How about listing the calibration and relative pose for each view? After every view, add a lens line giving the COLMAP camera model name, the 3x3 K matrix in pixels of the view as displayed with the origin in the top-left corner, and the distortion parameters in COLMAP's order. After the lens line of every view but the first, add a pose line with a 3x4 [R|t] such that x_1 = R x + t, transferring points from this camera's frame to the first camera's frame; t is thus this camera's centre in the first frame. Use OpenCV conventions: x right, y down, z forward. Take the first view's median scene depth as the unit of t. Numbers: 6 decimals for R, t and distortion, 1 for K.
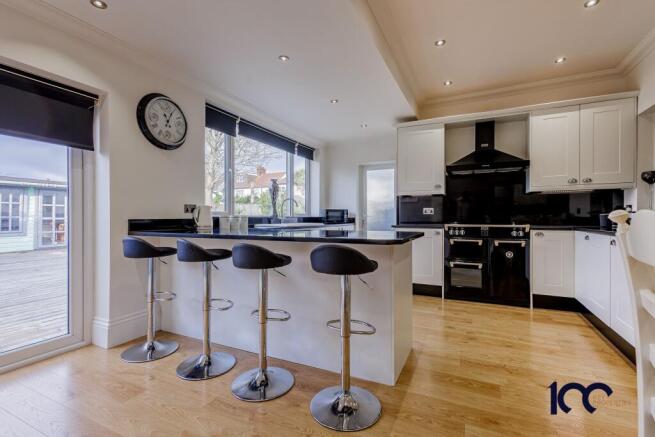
lens RADIAL K [[305.4, 0, 327.5], [0, 305.4, 218.5], [0, 0, 1]] dist [0.010775, -0.000030]
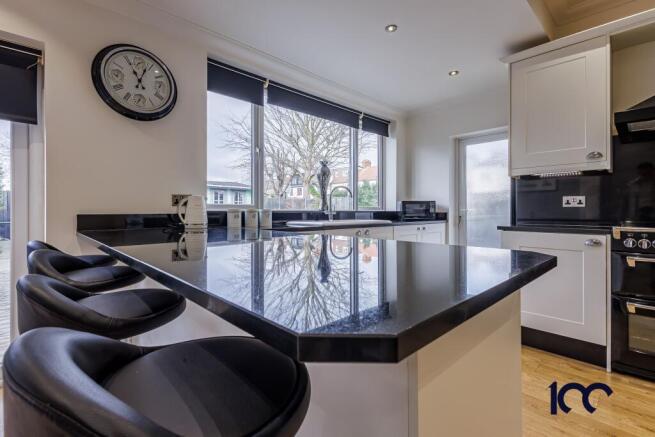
lens RADIAL K [[306.1, 0, 327.6], [0, 306.1, 211.0], [0, 0, 1]] dist [0.009441, -0.000389]
pose [[0.937127, 0.001585, -0.348984, 0.114151], [-0.003228, 0.999986, -0.004126, -0.003476], [0.348972, 0.004993, 0.937120, 0.342392]]
